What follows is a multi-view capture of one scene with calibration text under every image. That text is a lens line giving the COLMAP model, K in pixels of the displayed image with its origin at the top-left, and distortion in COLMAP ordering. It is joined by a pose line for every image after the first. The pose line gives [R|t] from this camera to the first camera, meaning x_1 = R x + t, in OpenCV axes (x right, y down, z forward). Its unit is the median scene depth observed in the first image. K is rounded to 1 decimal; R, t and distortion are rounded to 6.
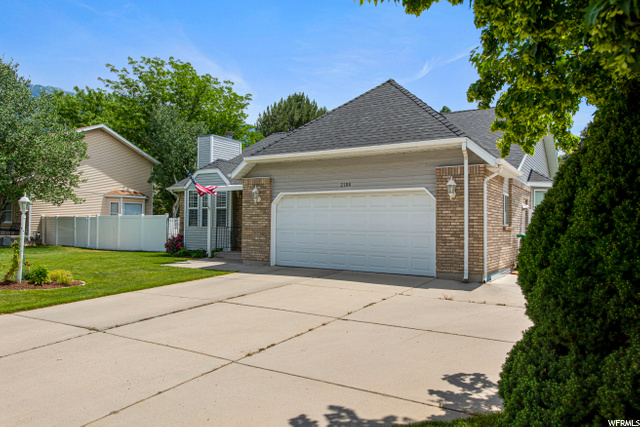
lens RADIAL K [[462.4, 0, 320.1], [0, 462.4, 217.0], [0, 0, 1]] dist [0.010441, 0.000920]
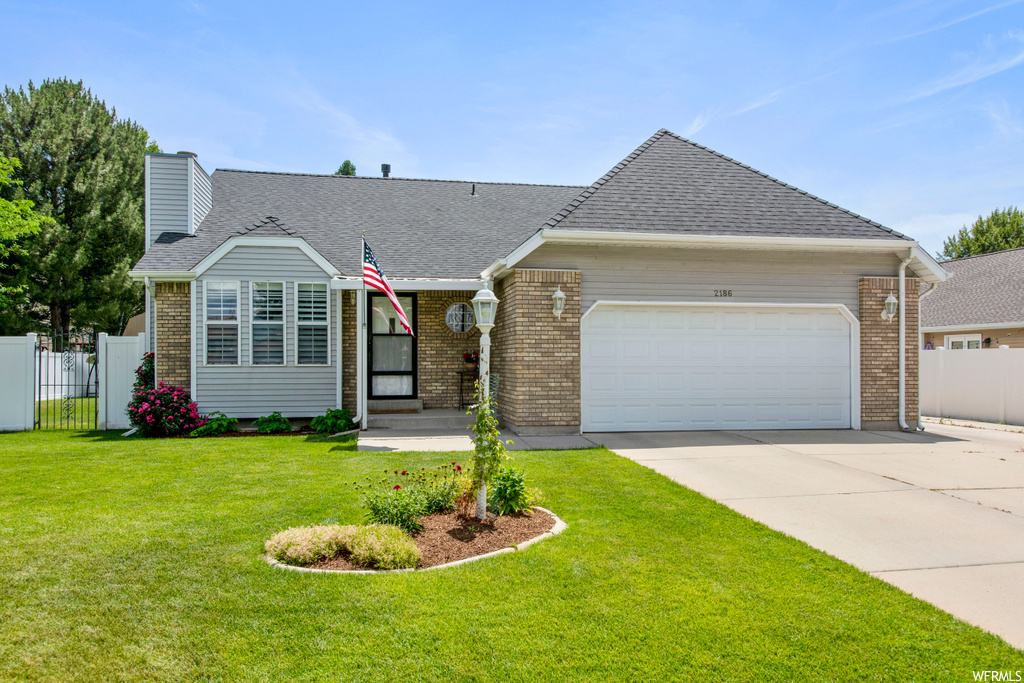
lens RADIAL K [[769.5, 0, 510.4], [0, 769.5, 345.8], [0, 0, 1]] dist [0.007078, -0.002596]
pose [[0.745113, 0.003109, 0.666931, -0.774318], [-0.004817, 0.999988, 0.000721, 0.001585], [-0.666921, -0.003750, 0.745119, 0.377796]]
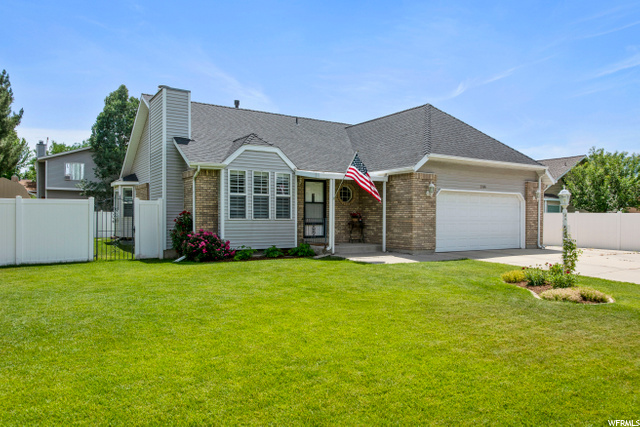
lens RADIAL K [[462.4, 0, 318.2], [0, 462.4, 210.5], [0, 0, 1]] dist [0.010441, 0.000920]
pose [[0.431004, 0.003354, 0.902344, -1.245834], [-0.019362, 0.999797, 0.005532, 0.001170], [-0.902142, -0.019855, 0.430982, 0.772169]]
